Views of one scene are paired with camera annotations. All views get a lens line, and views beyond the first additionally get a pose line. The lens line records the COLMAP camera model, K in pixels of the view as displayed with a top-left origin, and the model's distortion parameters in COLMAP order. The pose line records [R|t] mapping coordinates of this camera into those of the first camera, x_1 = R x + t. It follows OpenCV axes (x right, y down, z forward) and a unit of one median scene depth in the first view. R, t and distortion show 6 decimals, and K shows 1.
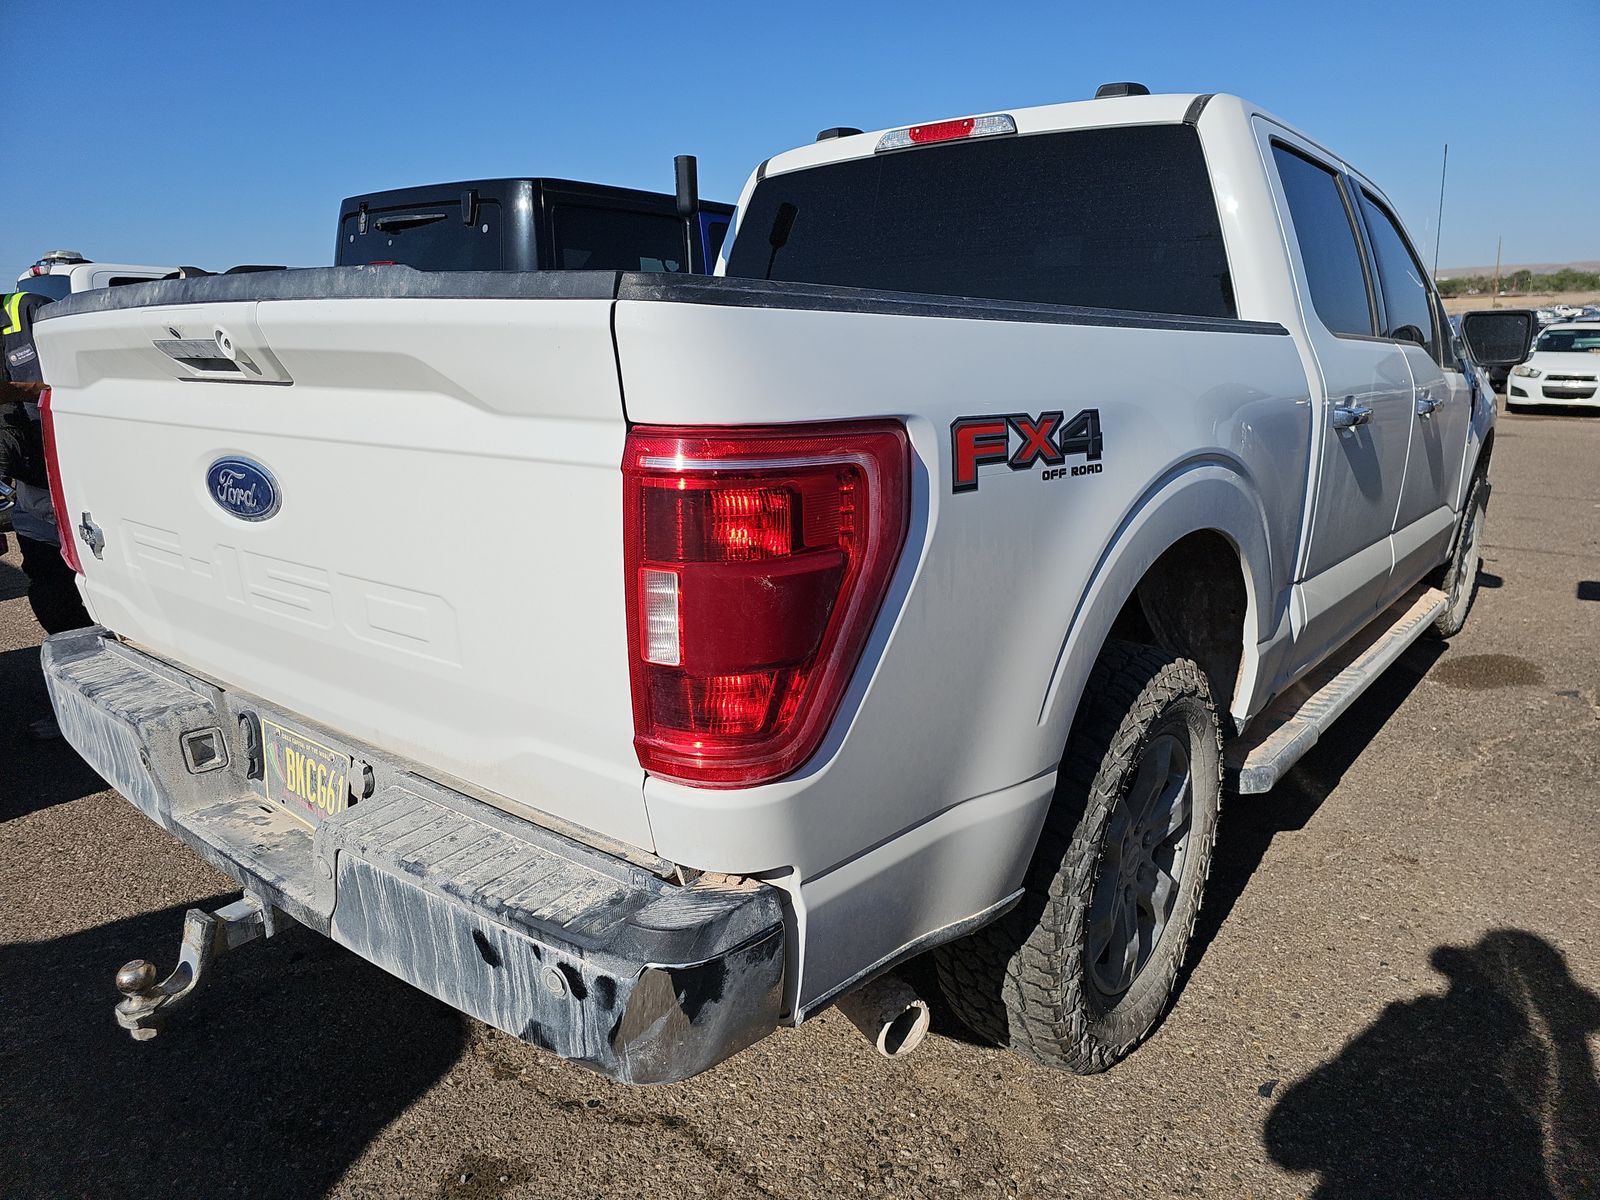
lens RADIAL K [[1069.1, 0, 804.4], [0, 1069.1, 606.3], [0, 0, 1]] dist [0.039498, -0.039482]
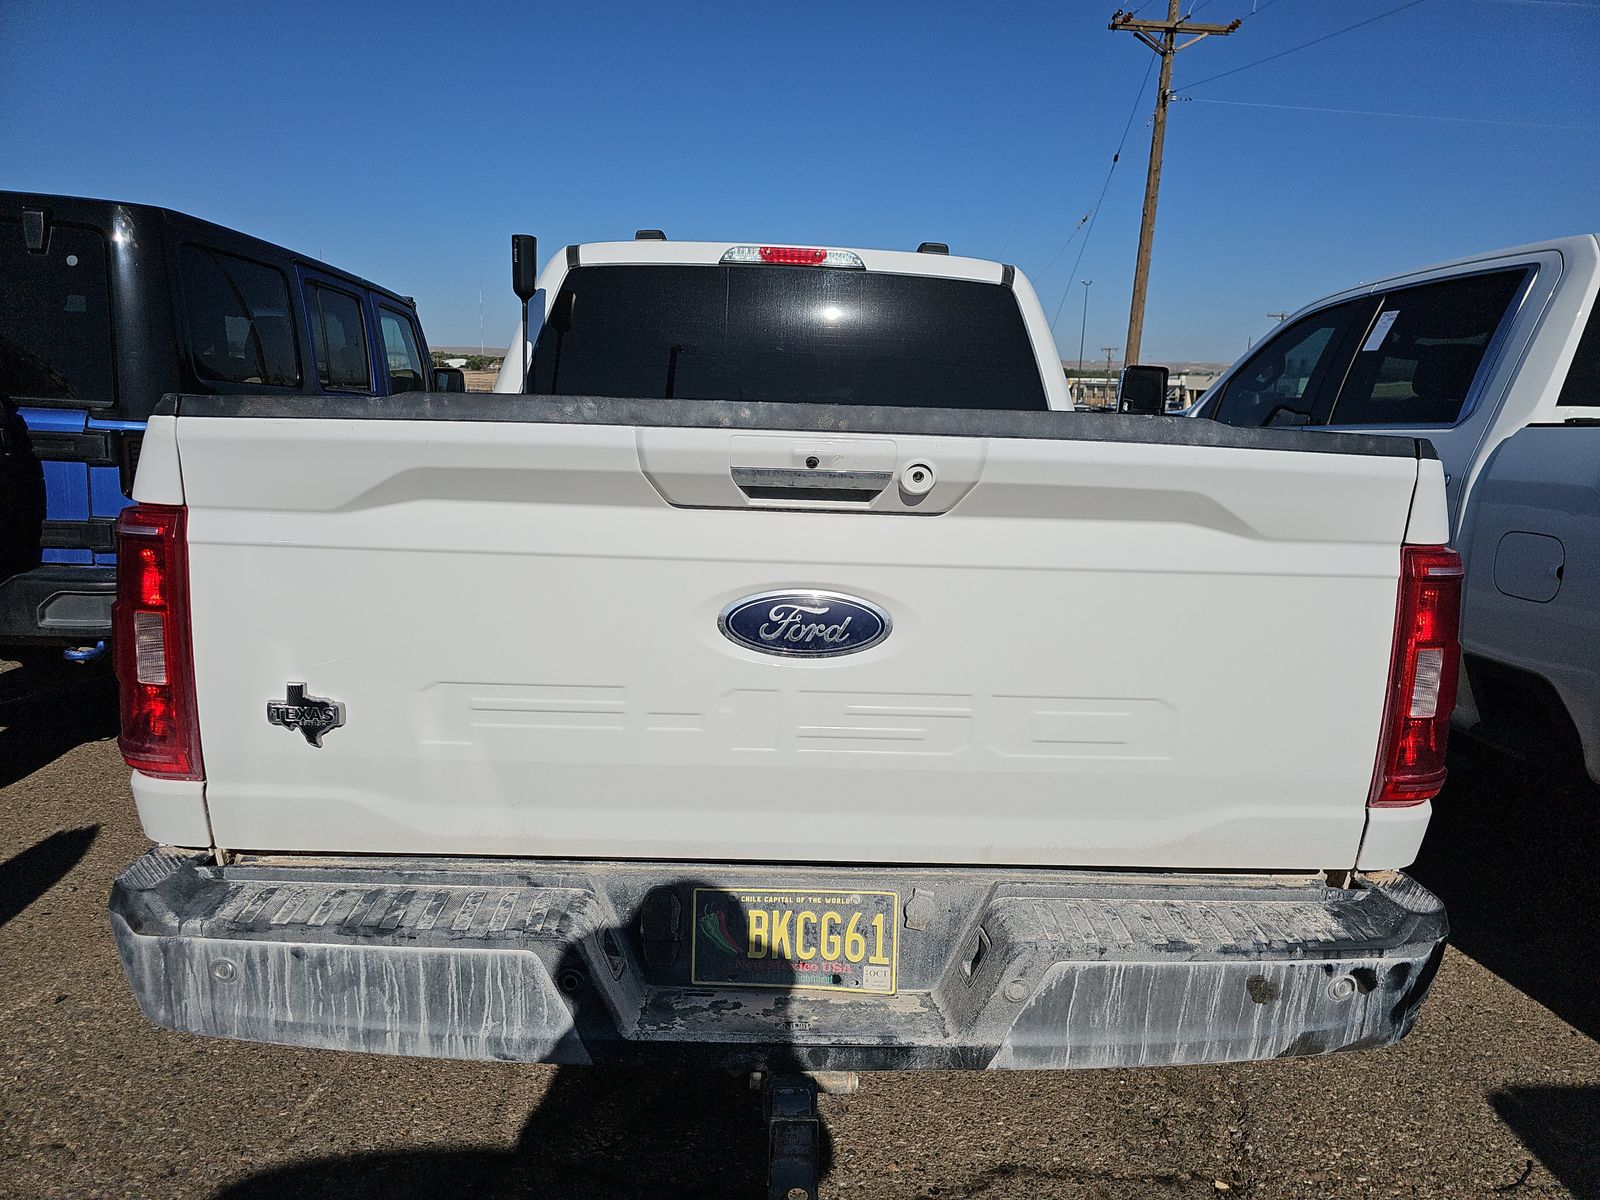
lens RADIAL K [[1069.1, 0, 809.6], [0, 1069.1, 602.1], [0, 0, 1]] dist [0.039498, -0.039482]
pose [[0.752991, -0.079859, 0.653167, -1.342286], [0.117892, 0.992920, -0.014511, -0.137770], [-0.647384, 0.087929, 0.757075, 0.371880]]
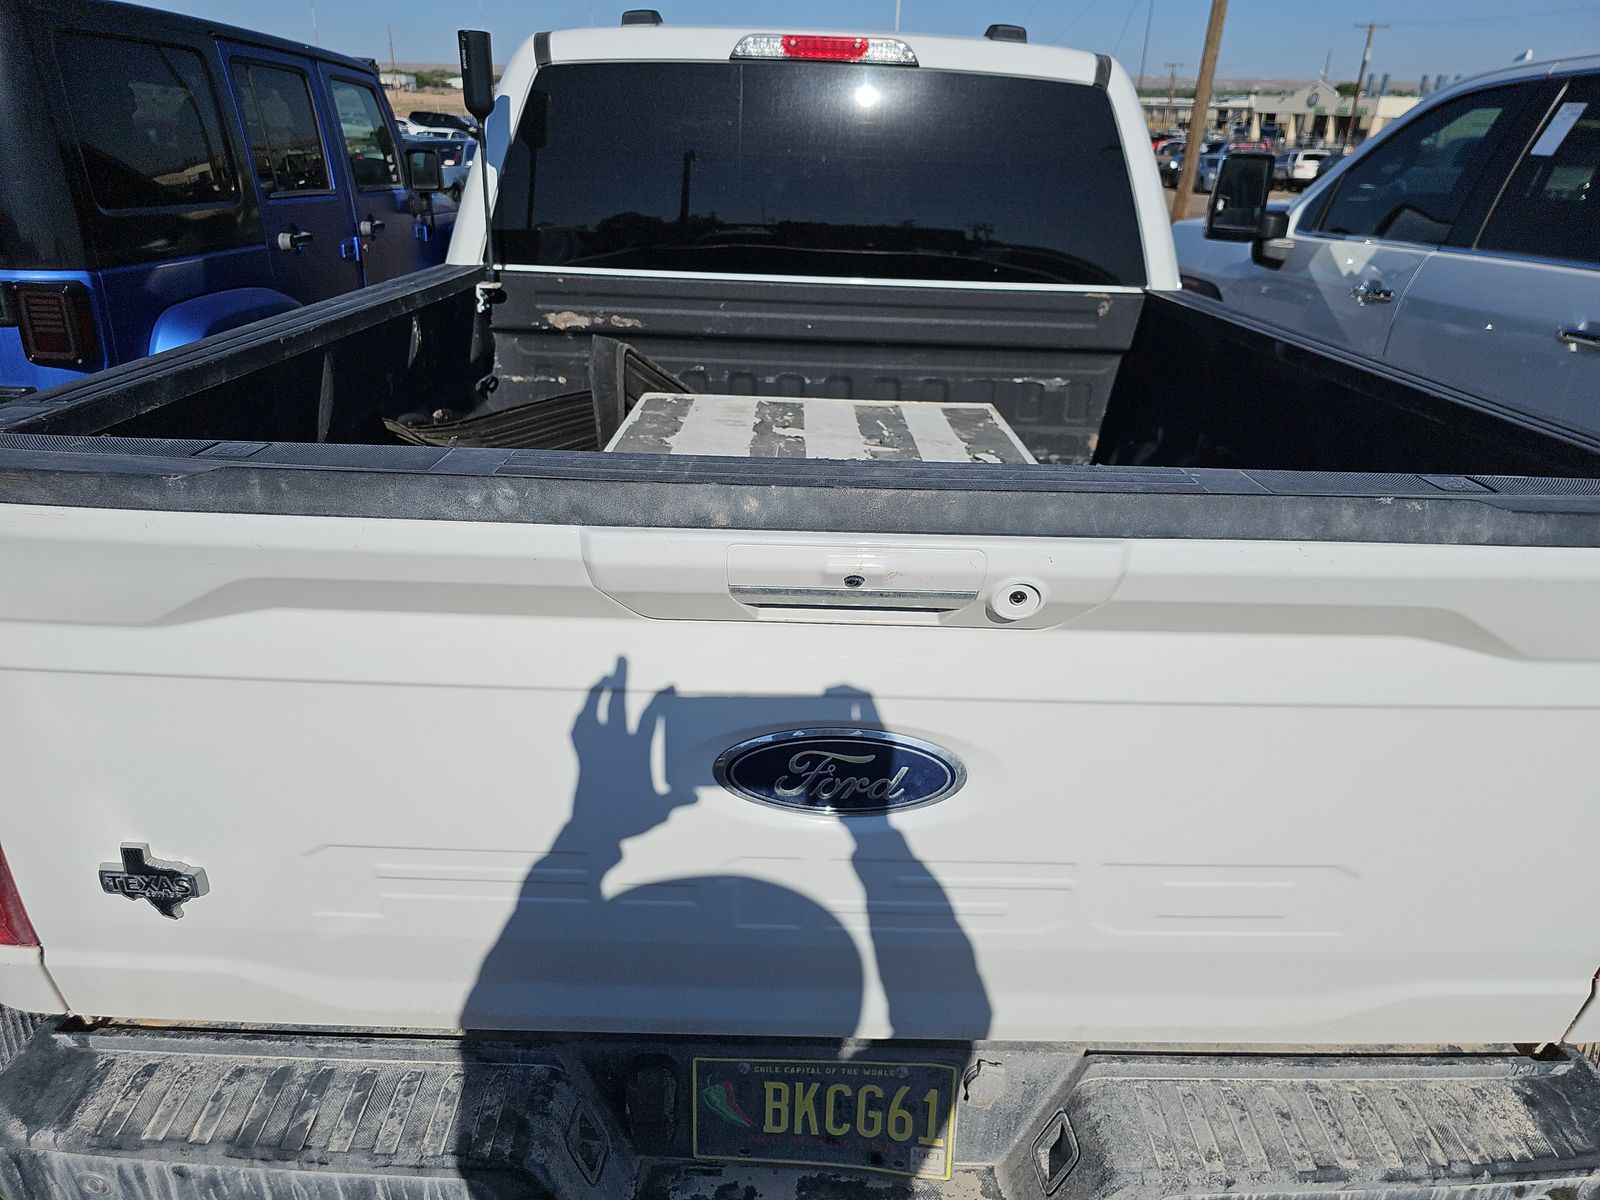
lens RADIAL K [[1069.1, 0, 810.0], [0, 1069.1, 590.6], [0, 0, 1]] dist [0.039498, -0.039482]
pose [[0.770199, -0.217107, 0.599715, -1.078785], [0.114935, 0.972133, 0.204322, -0.418958], [-0.627362, -0.088440, 0.773689, 0.639589]]
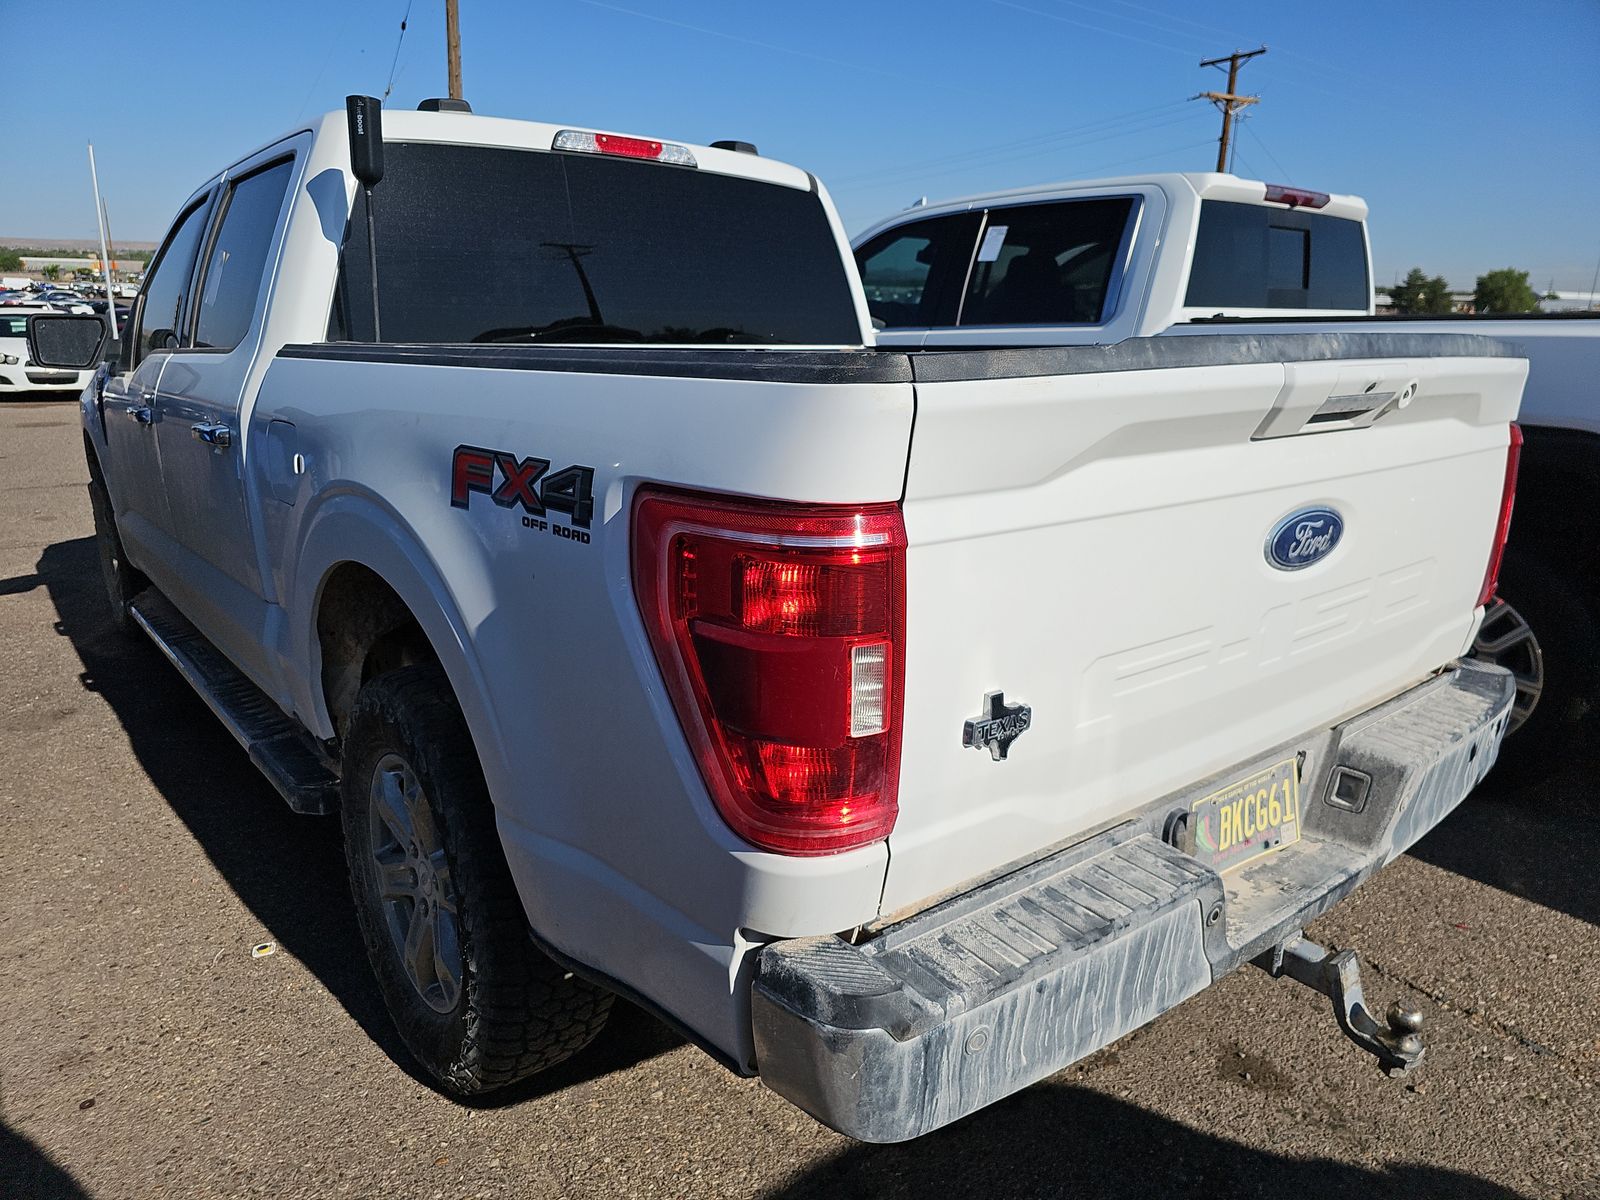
lens RADIAL K [[1069.1, 0, 795.7], [0, 1069.1, 614.2], [0, 0, 1]] dist [0.039498, -0.039482]
pose [[0.202087, -0.245152, 0.948188, -1.917627], [0.220272, 0.954736, 0.199898, -0.419260], [-0.954275, 0.168462, 0.246940, 1.470670]]
